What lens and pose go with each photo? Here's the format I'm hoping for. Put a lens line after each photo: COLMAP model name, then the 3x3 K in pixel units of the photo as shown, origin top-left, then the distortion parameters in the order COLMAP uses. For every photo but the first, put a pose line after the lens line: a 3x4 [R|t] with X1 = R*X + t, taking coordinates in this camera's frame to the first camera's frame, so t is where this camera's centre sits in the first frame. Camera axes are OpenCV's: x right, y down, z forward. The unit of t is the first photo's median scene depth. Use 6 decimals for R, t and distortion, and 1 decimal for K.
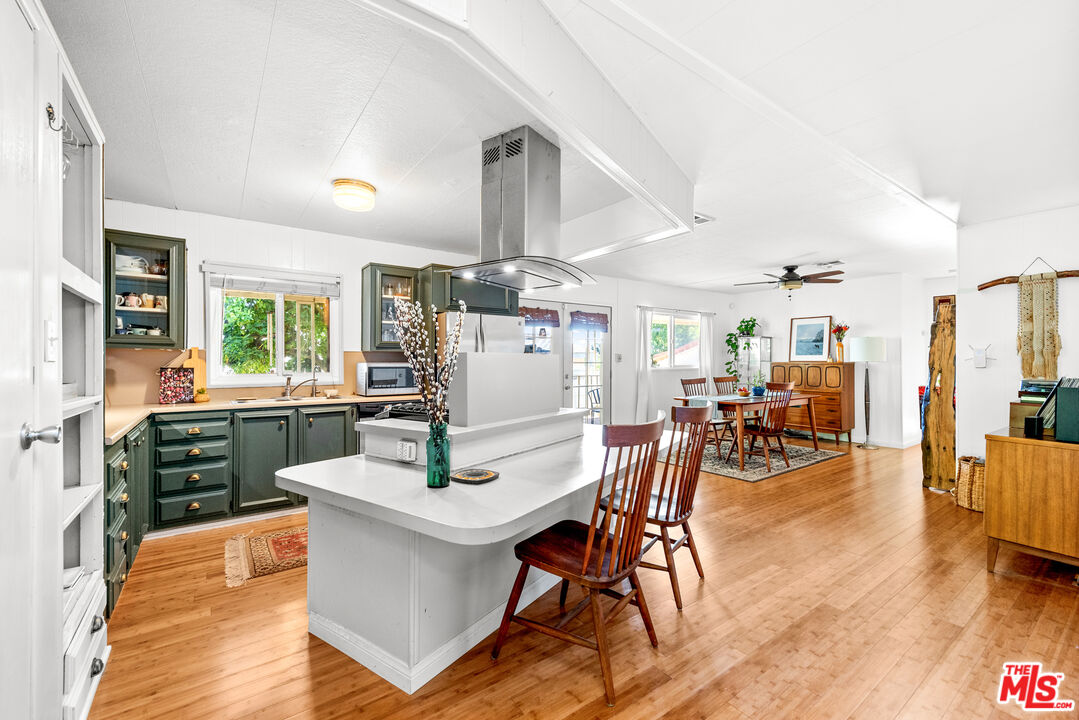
lens RADIAL K [[441.6, 0, 543.2], [0, 441.6, 361.3], [0, 0, 1]] dist [0.000510, -0.000364]
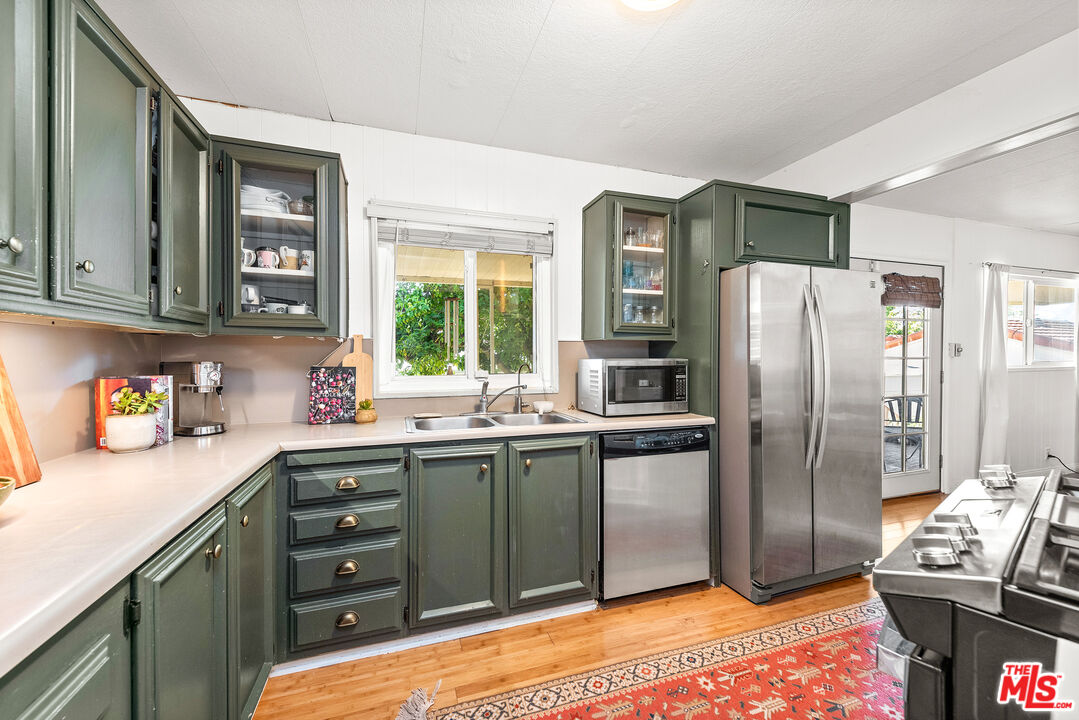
lens RADIAL K [[420.3, 0, 538.7], [0, 420.3, 359.8], [0, 0, 1]] dist [0.004008, -0.000097]
pose [[0.949108, 0.001352, -0.314947, -0.357802], [0.001501, 0.999960, 0.008815, -0.000542], [0.314947, -0.008839, 0.949068, 0.518951]]
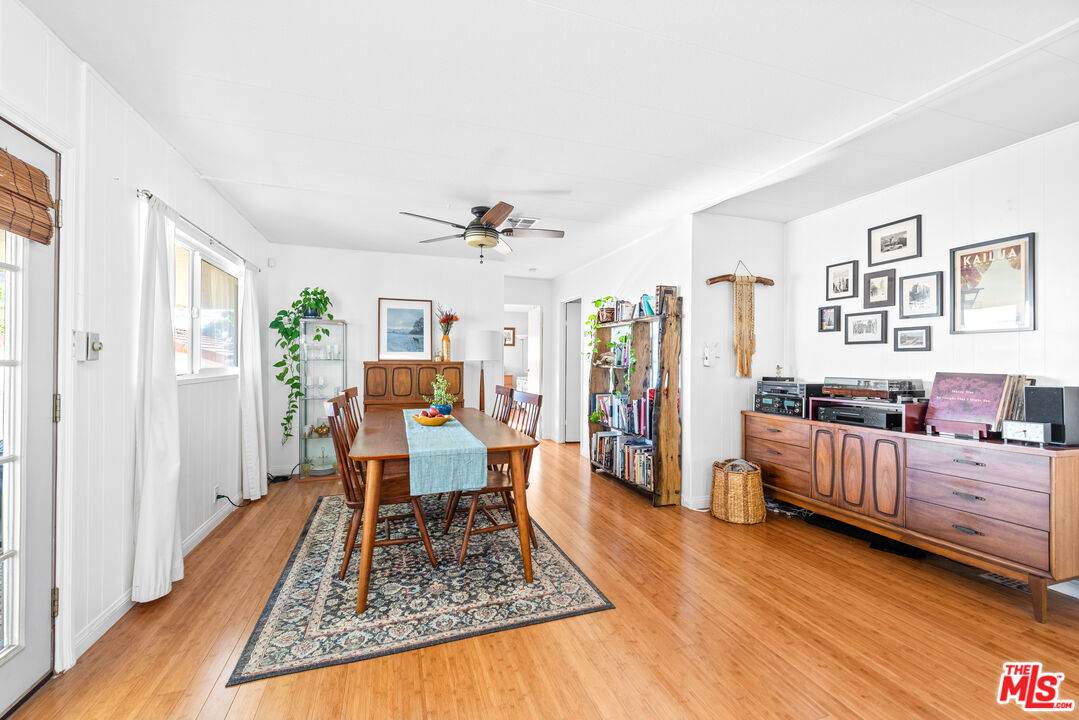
lens RADIAL K [[441.6, 0, 540.8], [0, 441.6, 359.5], [0, 0, 1]] dist [0.000510, -0.000364]
pose [[0.309719, 0.003412, 0.950822, -0.018762], [0.000610, 0.999993, -0.003787, 0.003692], [-0.950828, 0.001753, 0.309715, 1.203616]]
